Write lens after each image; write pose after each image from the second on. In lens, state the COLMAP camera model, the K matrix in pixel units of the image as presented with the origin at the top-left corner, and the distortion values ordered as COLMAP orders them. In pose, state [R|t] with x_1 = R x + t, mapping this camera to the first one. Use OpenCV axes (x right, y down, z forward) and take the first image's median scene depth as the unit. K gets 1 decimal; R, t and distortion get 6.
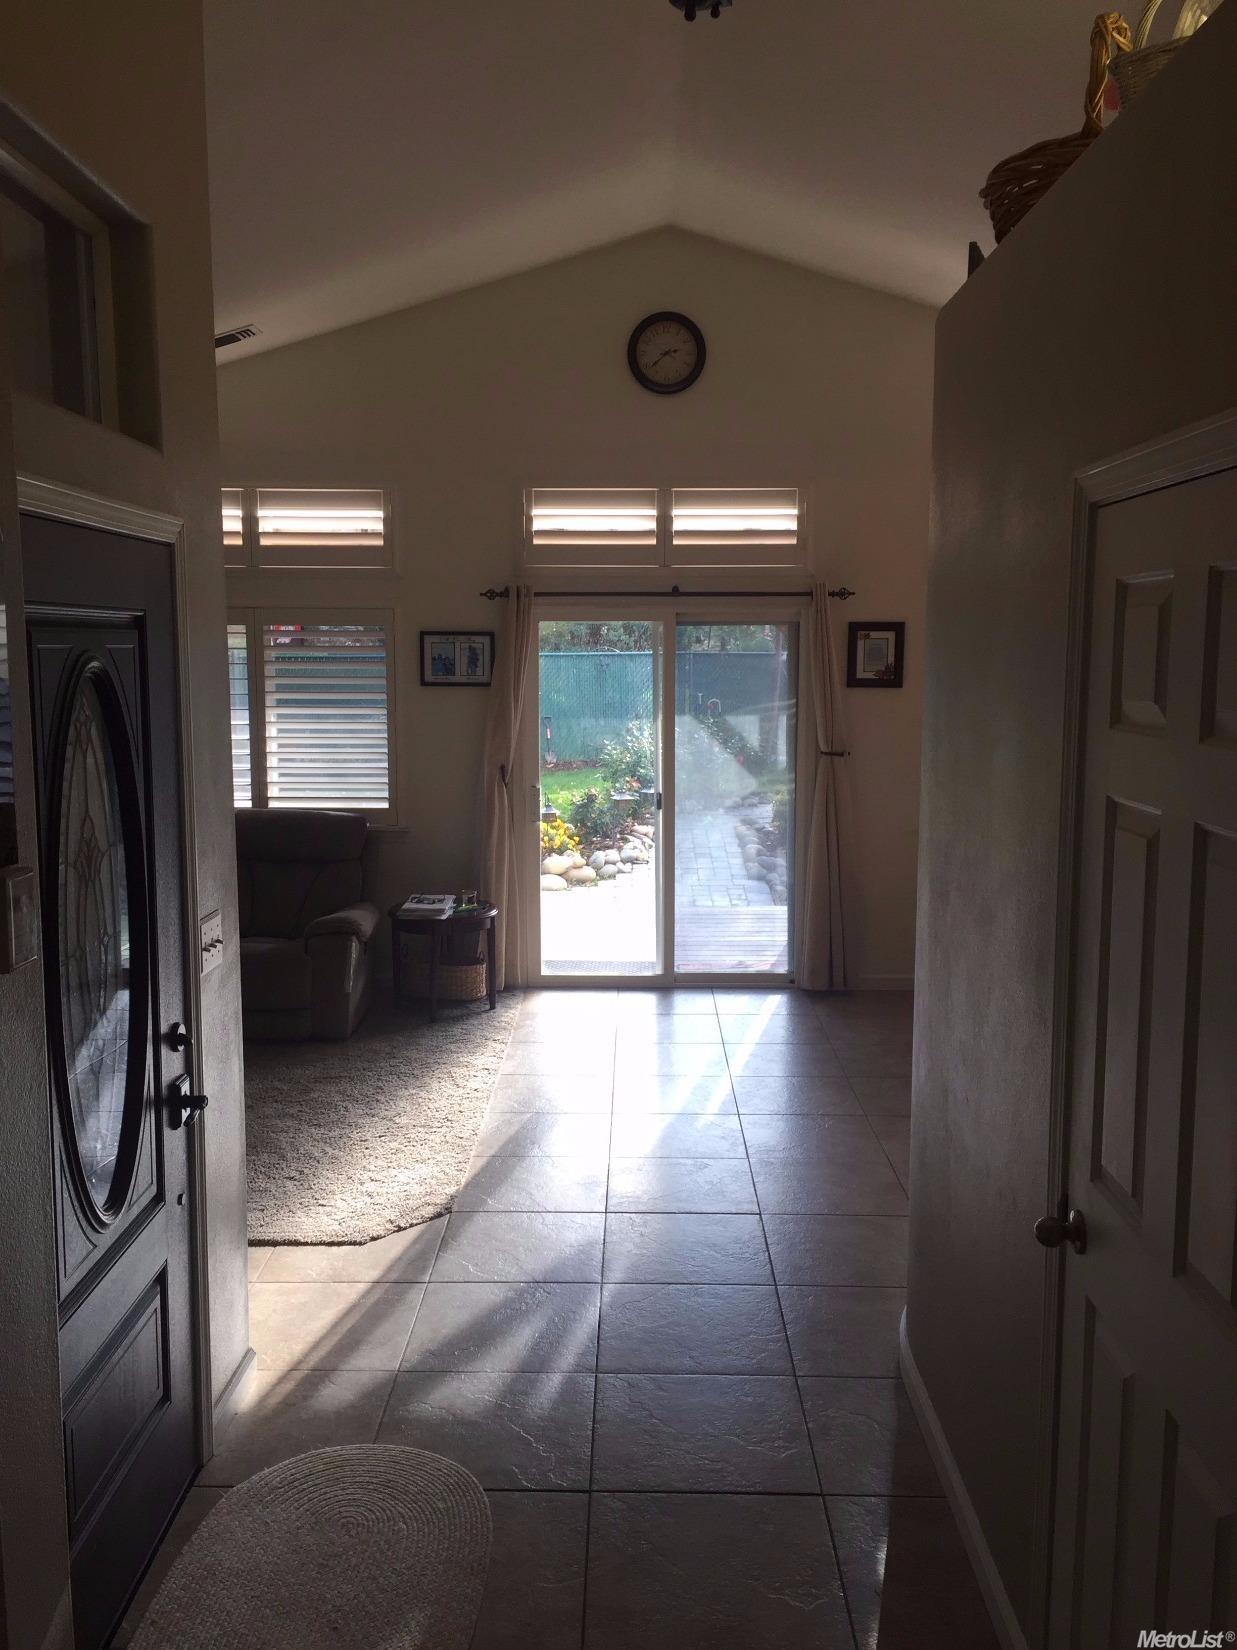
lens RADIAL K [[1404.5, 0, 621.1], [0, 1404.5, 827.3], [0, 0, 1]] dist [0.060819, -0.049913]
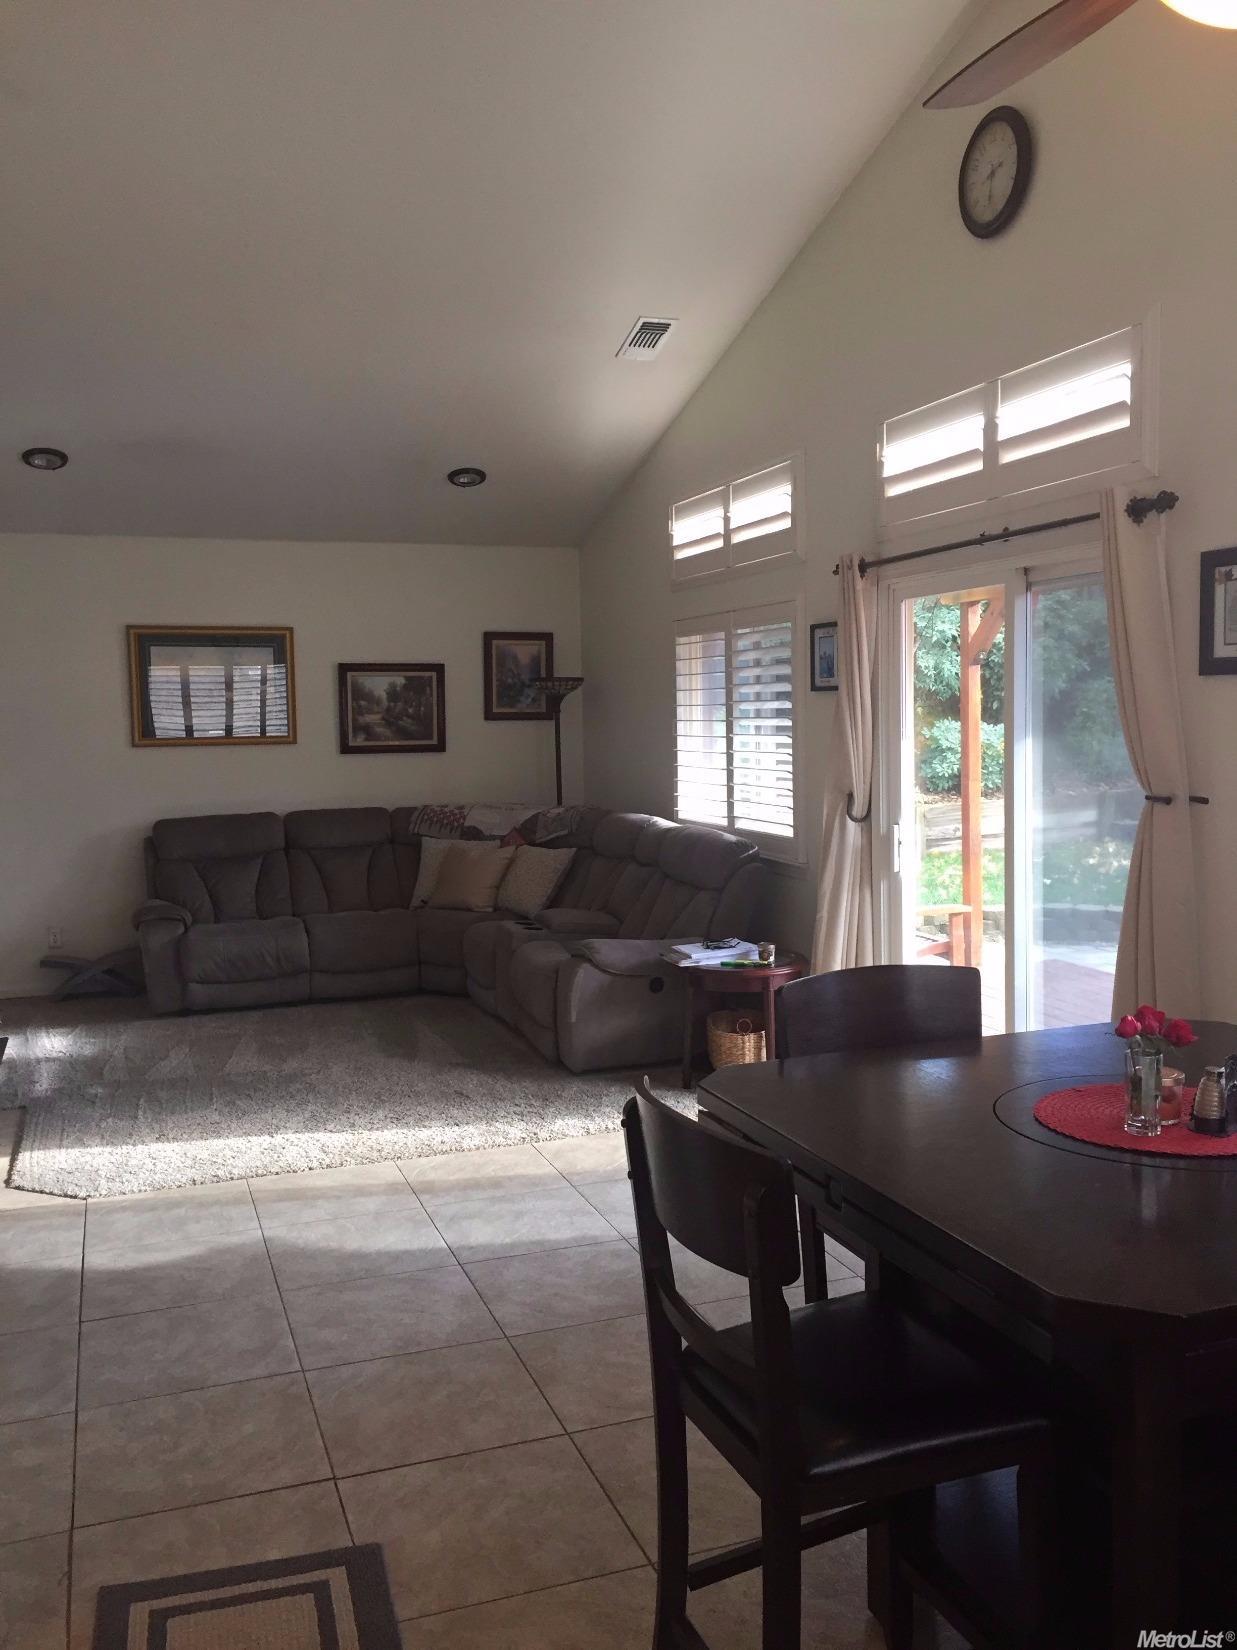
lens RADIAL K [[1404.5, 0, 616.3], [0, 1404.5, 826.4], [0, 0, 1]] dist [0.060819, -0.049913]
pose [[0.348491, 0.068217, -0.934827, 0.594094], [-0.095908, 0.994708, 0.036833, -0.041760], [0.932393, 0.076821, 0.353189, 0.615606]]
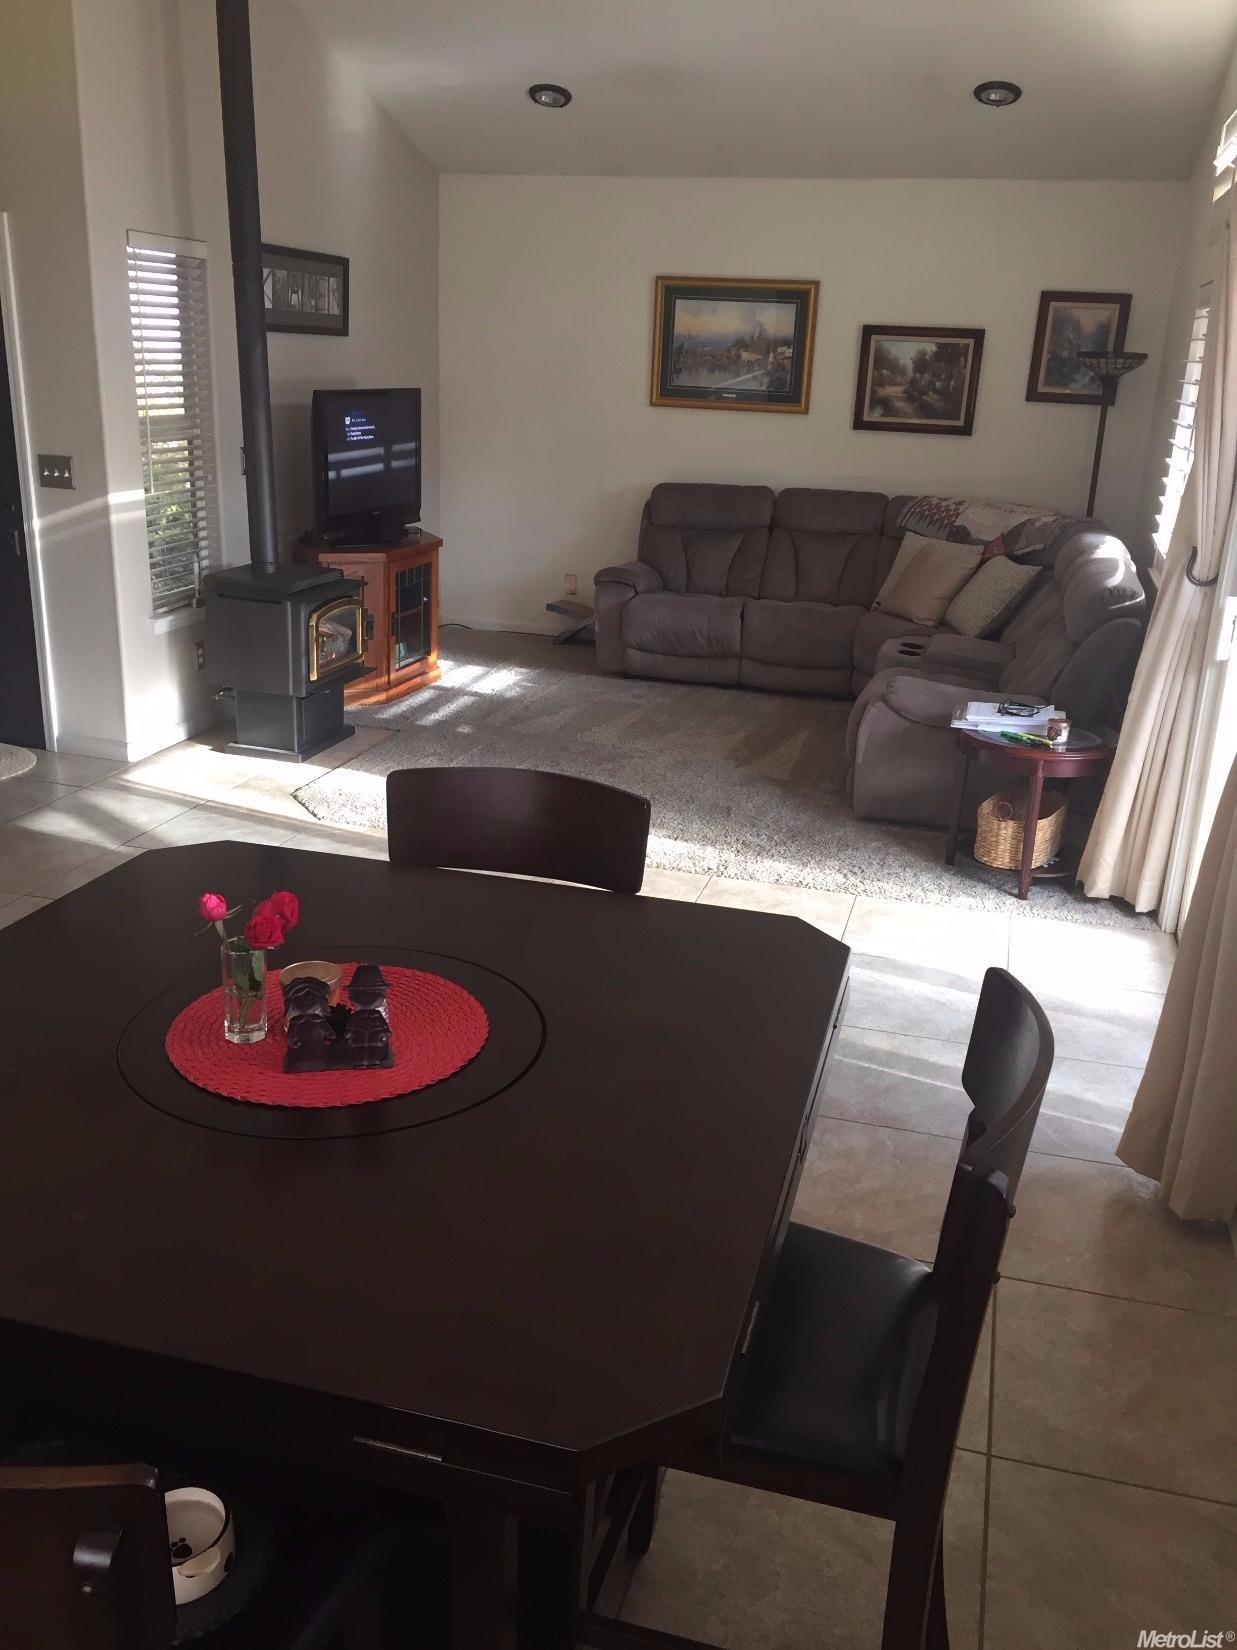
lens RADIAL K [[1404.5, 0, 613.2], [0, 1404.5, 827.2], [0, 0, 1]] dist [0.060819, -0.049913]
pose [[-0.269256, 0.299408, -0.915345, 0.552074], [-0.158332, 0.923751, 0.348732, -0.102918], [0.949965, 0.238826, -0.201319, 0.924854]]
